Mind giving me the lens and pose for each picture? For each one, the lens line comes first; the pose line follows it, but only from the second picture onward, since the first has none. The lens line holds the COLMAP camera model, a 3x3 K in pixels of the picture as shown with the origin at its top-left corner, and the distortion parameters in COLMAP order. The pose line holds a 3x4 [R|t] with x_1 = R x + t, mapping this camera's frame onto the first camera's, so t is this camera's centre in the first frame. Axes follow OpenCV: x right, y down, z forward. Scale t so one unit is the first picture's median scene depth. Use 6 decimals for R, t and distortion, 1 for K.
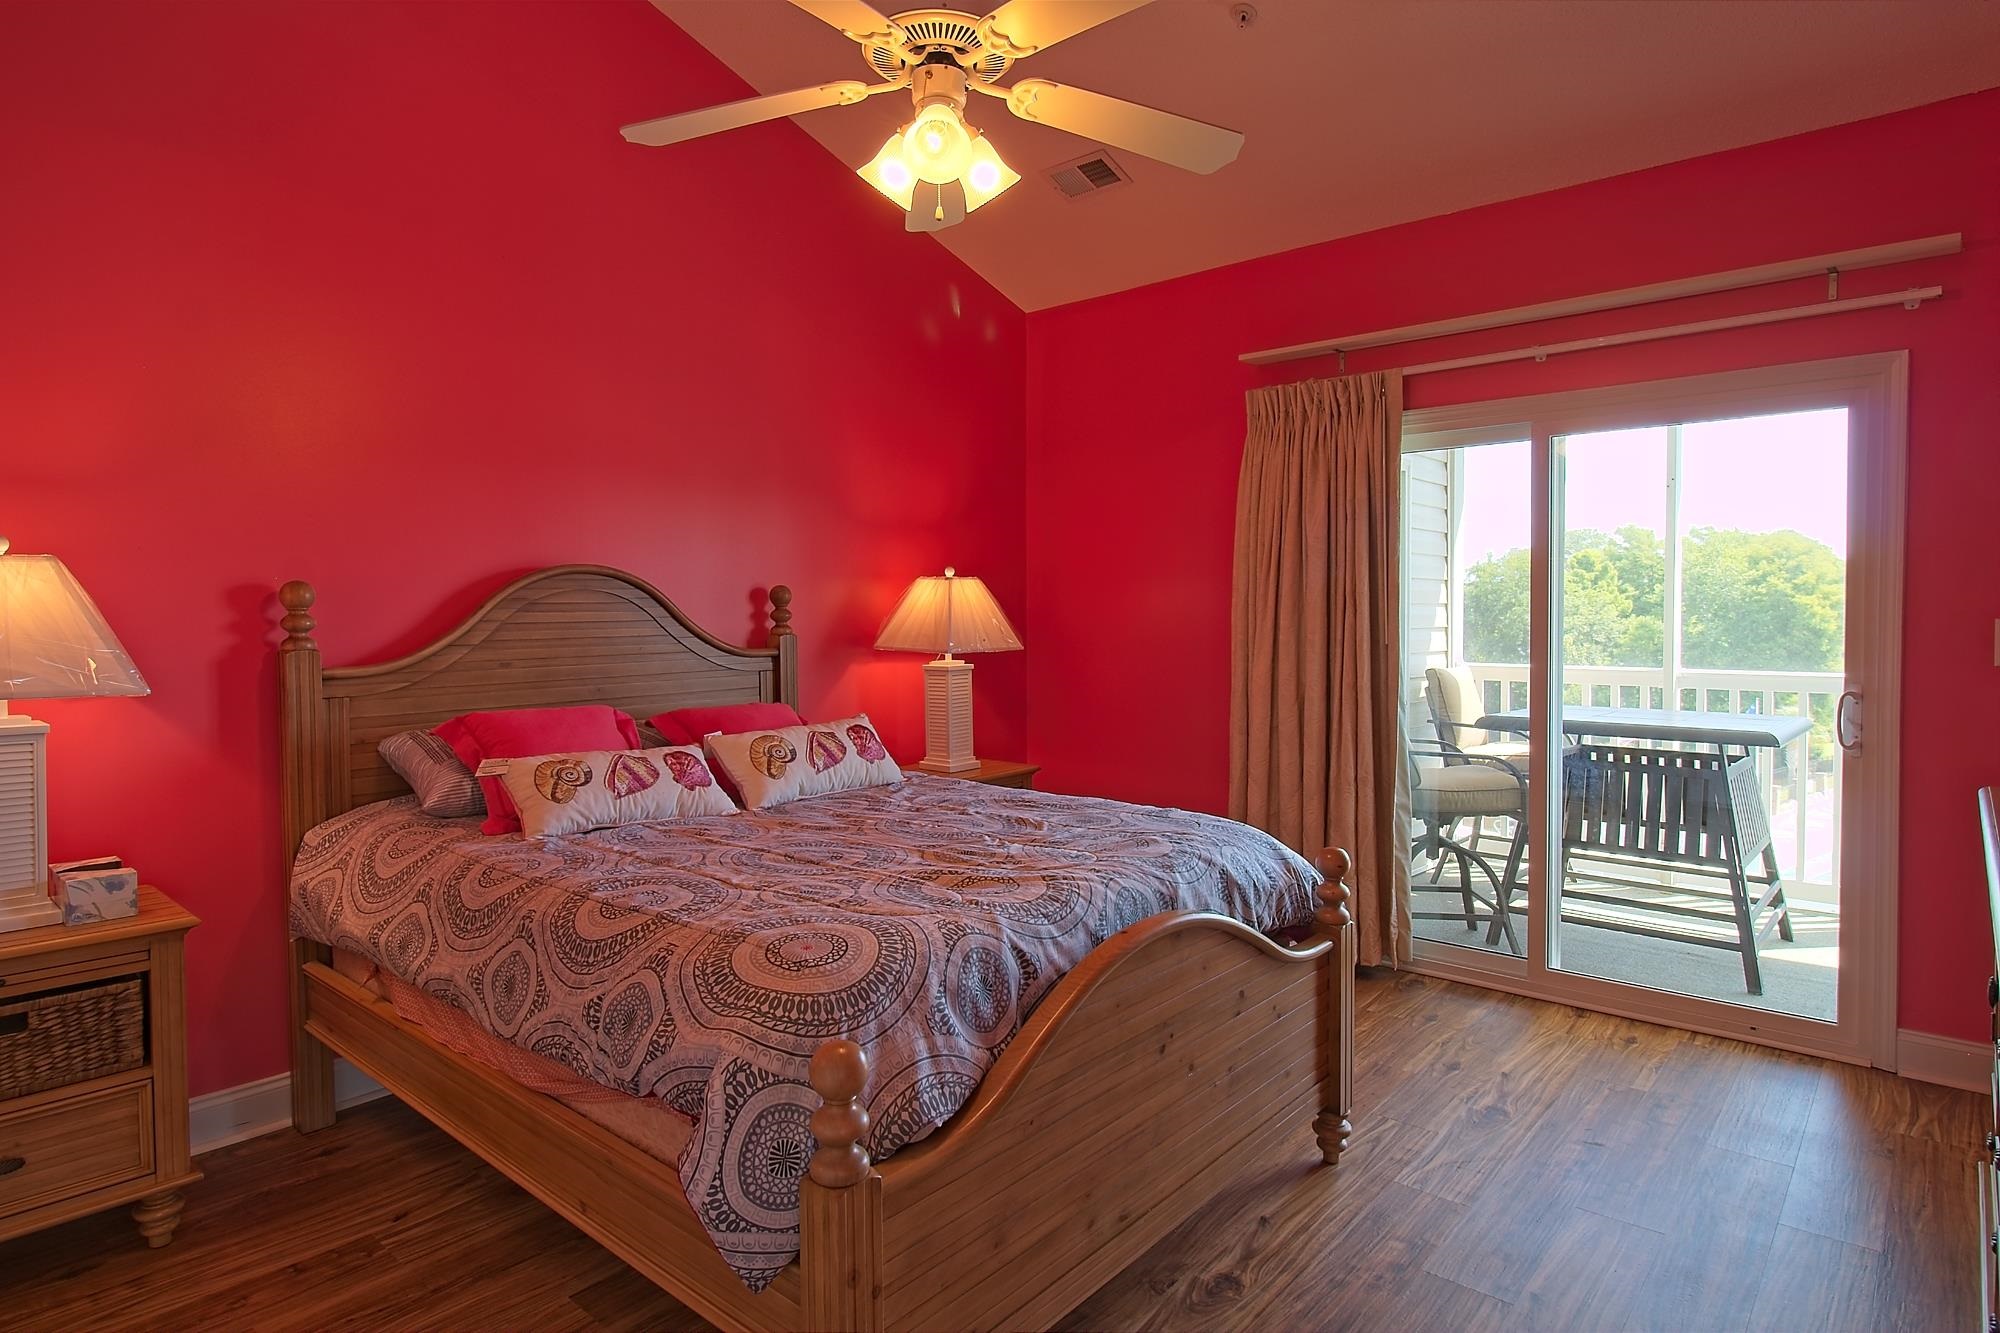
lens RADIAL K [[1096.7, 0, 1005.5], [0, 1096.7, 660.1], [0, 0, 1]] dist [0.010022, -0.014623]
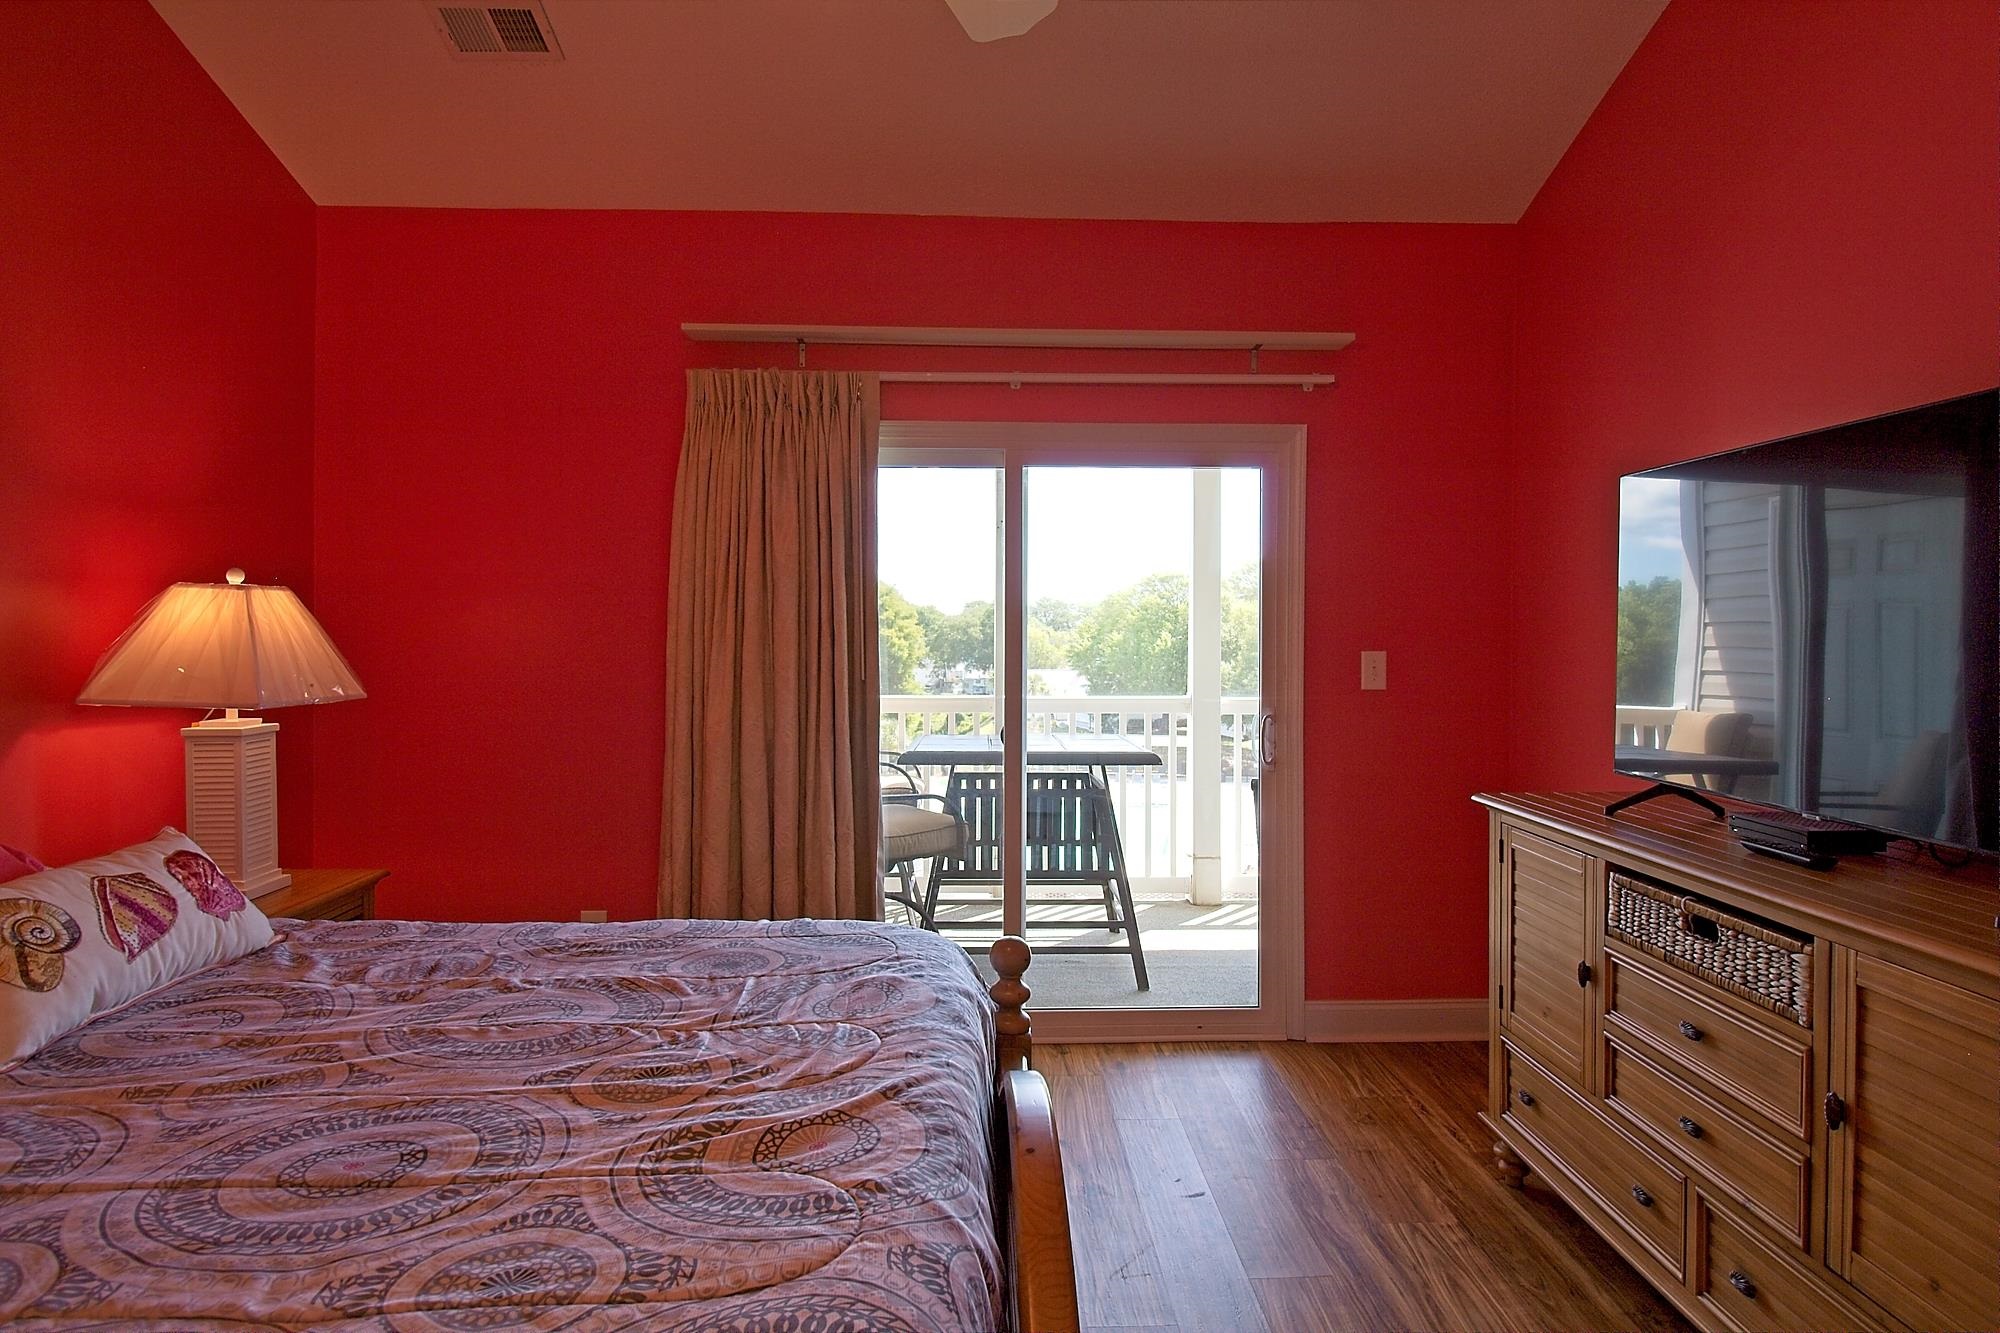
lens RADIAL K [[1096.7, 0, 998.4], [0, 1096.7, 655.4], [0, 0, 1]] dist [0.010022, -0.014623]
pose [[0.733123, -0.004391, 0.680082, -0.172271], [0.024915, 0.999481, -0.020405, -0.013415], [-0.679640, 0.031903, 0.732852, 0.274058]]
